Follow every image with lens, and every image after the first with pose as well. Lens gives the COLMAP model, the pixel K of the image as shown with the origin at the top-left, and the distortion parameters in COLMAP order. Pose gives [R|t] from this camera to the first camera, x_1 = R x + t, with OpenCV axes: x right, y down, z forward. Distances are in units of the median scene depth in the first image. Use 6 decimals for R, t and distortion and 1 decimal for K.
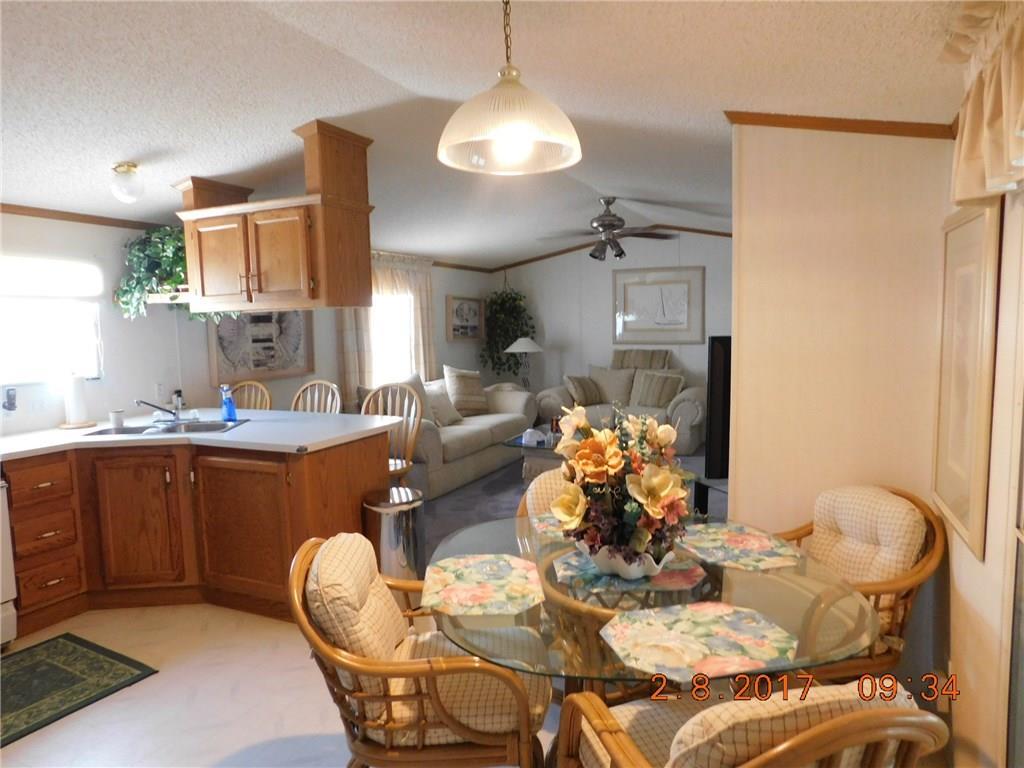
lens RADIAL K [[678.3, 0, 517.0], [0, 678.3, 381.9], [0, 0, 1]] dist [-0.068979, 0.053050]
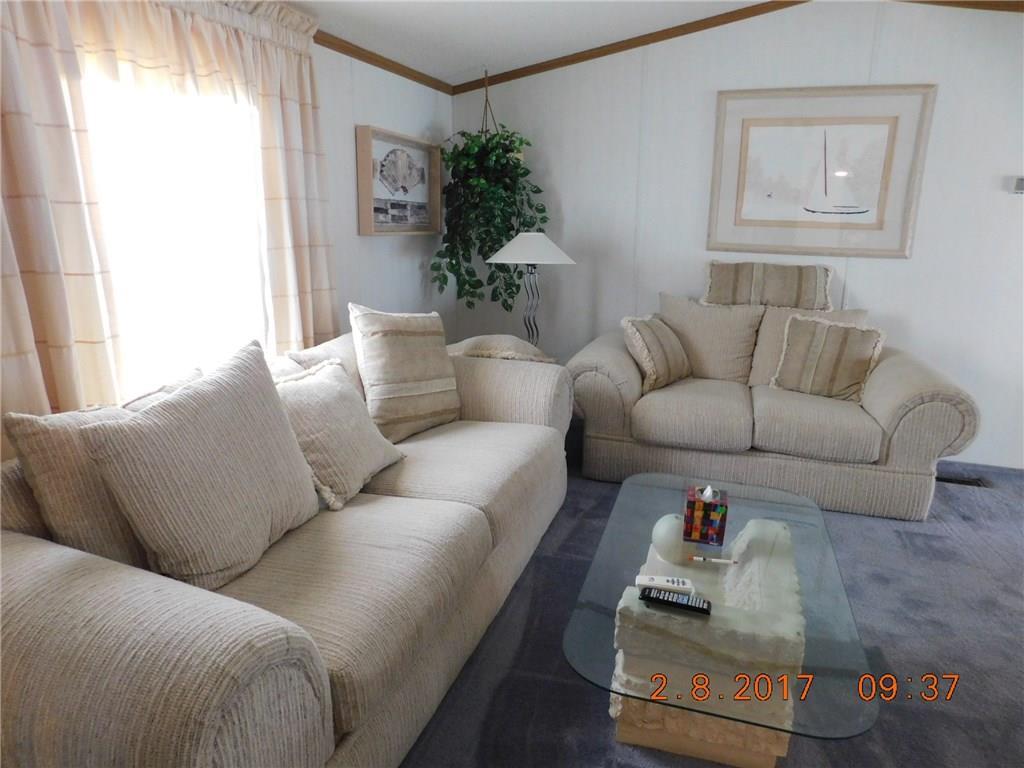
lens RADIAL K [[678.3, 0, 516.5], [0, 678.3, 382.2], [0, 0, 1]] dist [-0.068979, 0.053050]
pose [[0.994279, 0.000657, 0.106812, -0.073448], [-0.017968, 0.986759, 0.161194, -0.058259], [-0.105292, -0.162191, 0.981126, 0.813771]]
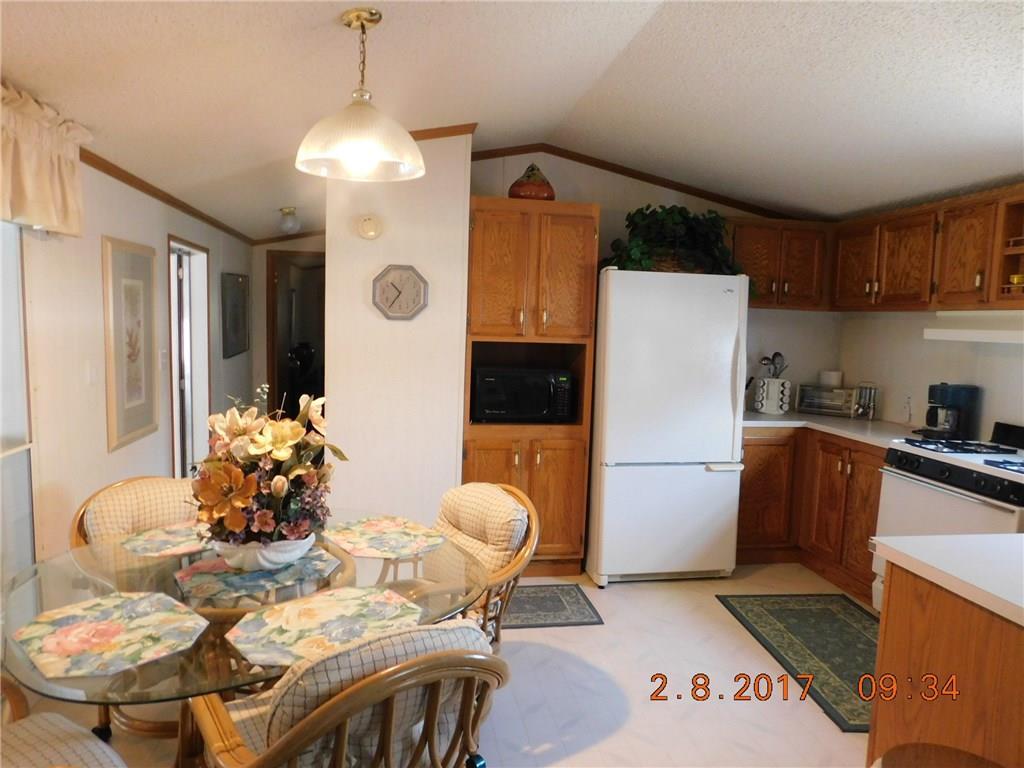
lens RADIAL K [[682.0, 0, 493.6], [0, 682.0, 395.8], [0, 0, 1]] dist [-0.052434, 0.011578]
pose [[-0.843987, 0.050335, -0.533996, 0.146089], [-0.065780, 0.978357, 0.196188, -0.065954], [0.532314, 0.200707, -0.822410, 0.731769]]
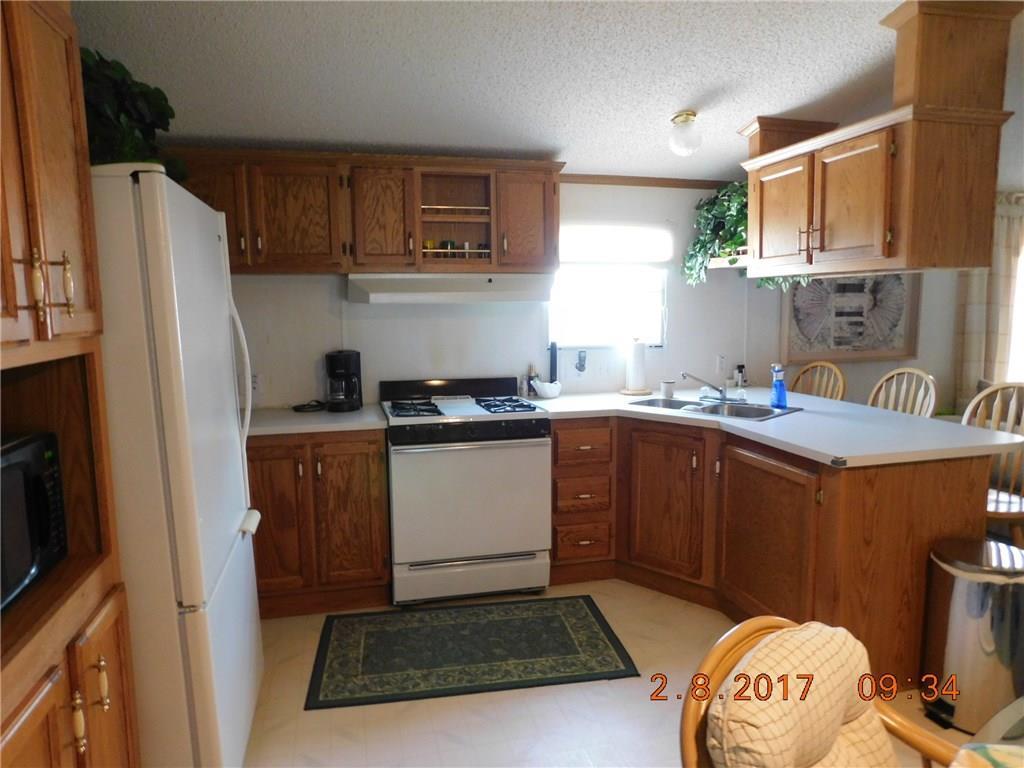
lens RADIAL K [[678.3, 0, 514.4], [0, 678.3, 385.6], [0, 0, 1]] dist [-0.068979, 0.053050]
pose [[0.630613, 0.107773, -0.768578, 0.005386], [-0.074462, 0.994145, 0.078307, -0.007542], [0.772517, 0.007848, 0.634946, 0.153257]]
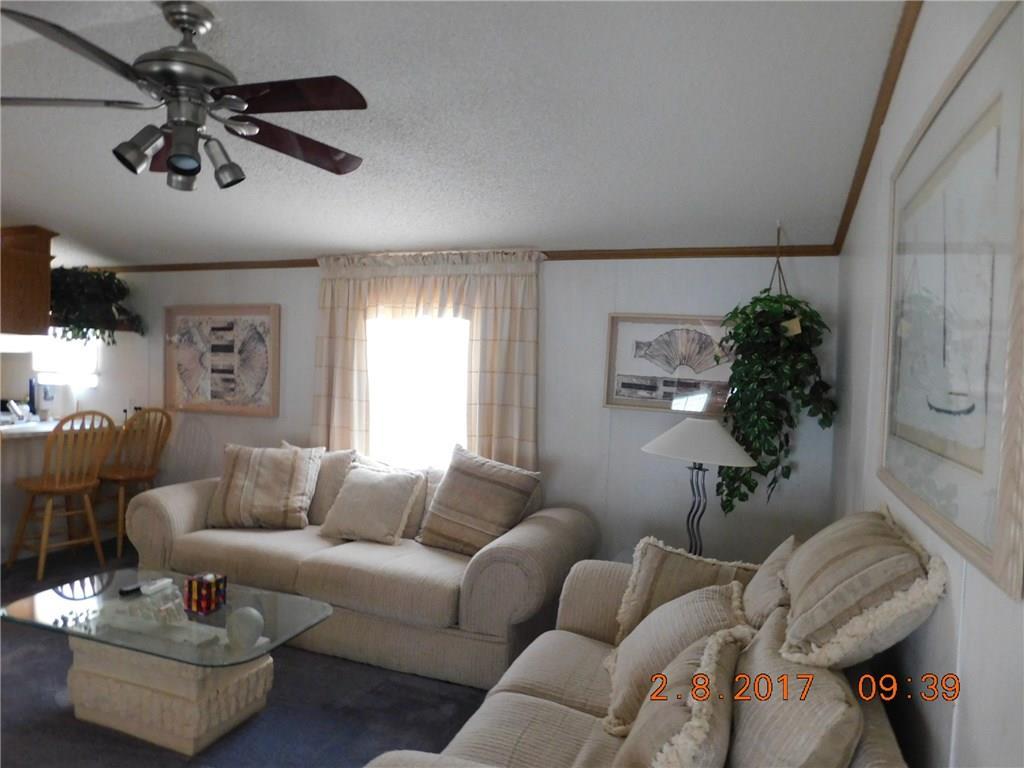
lens RADIAL K [[678.3, 0, 517.4], [0, 678.3, 384.2], [0, 0, 1]] dist [-0.068979, 0.053050]
pose [[0.052828, 0.044626, -0.997606, 0.566853], [-0.125351, 0.991395, 0.037710, -0.129035], [0.990705, 0.123059, 0.057967, 1.339157]]
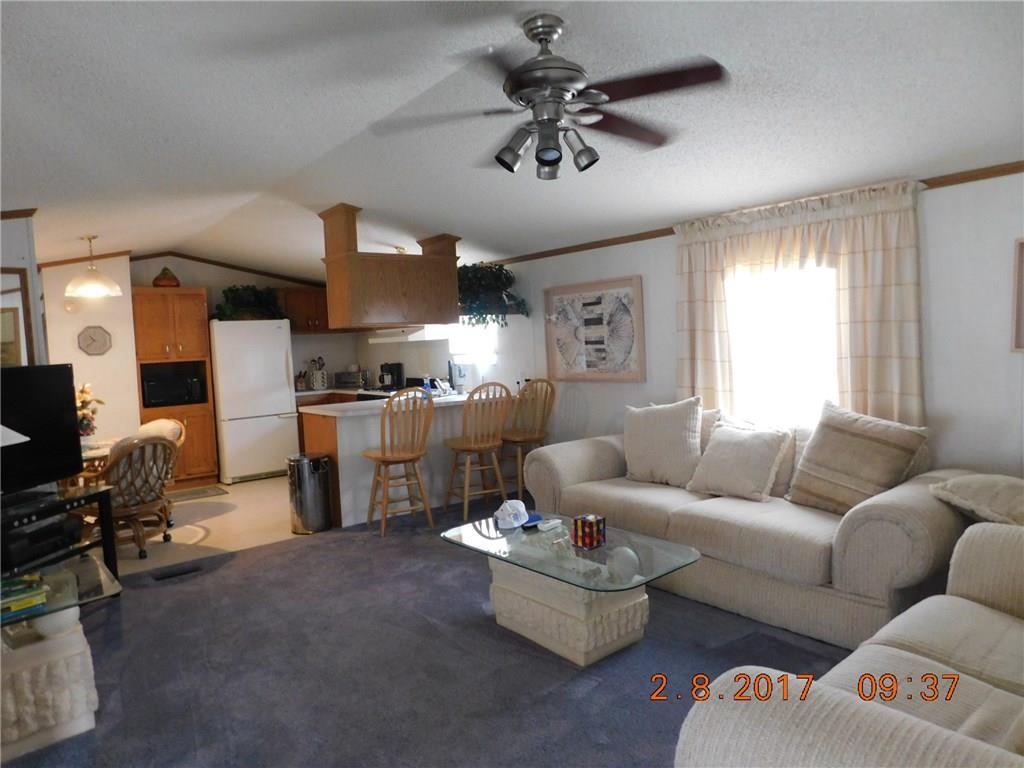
lens RADIAL K [[678.3, 0, 515.9], [0, 678.3, 383.0], [0, 0, 1]] dist [-0.068979, 0.053050]
pose [[-0.458758, 0.093031, -0.883677, 0.588475], [-0.029637, 0.992349, 0.119858, -0.119519], [0.888067, 0.081176, -0.452491, 1.351168]]
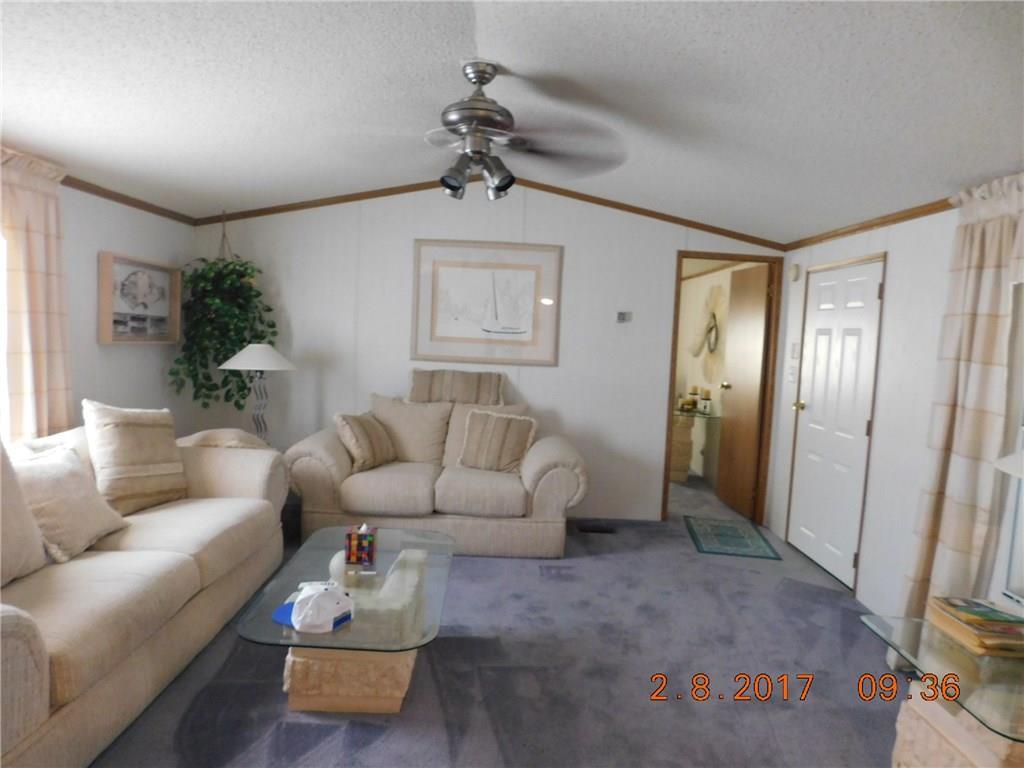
lens RADIAL K [[678.3, 0, 517.9], [0, 678.3, 380.5], [0, 0, 1]] dist [-0.068979, 0.053050]
pose [[0.906880, 0.021846, 0.420823, -0.042750], [-0.020468, 0.999760, -0.007790, -0.053392], [-0.420892, -0.001548, 0.907109, 0.630251]]
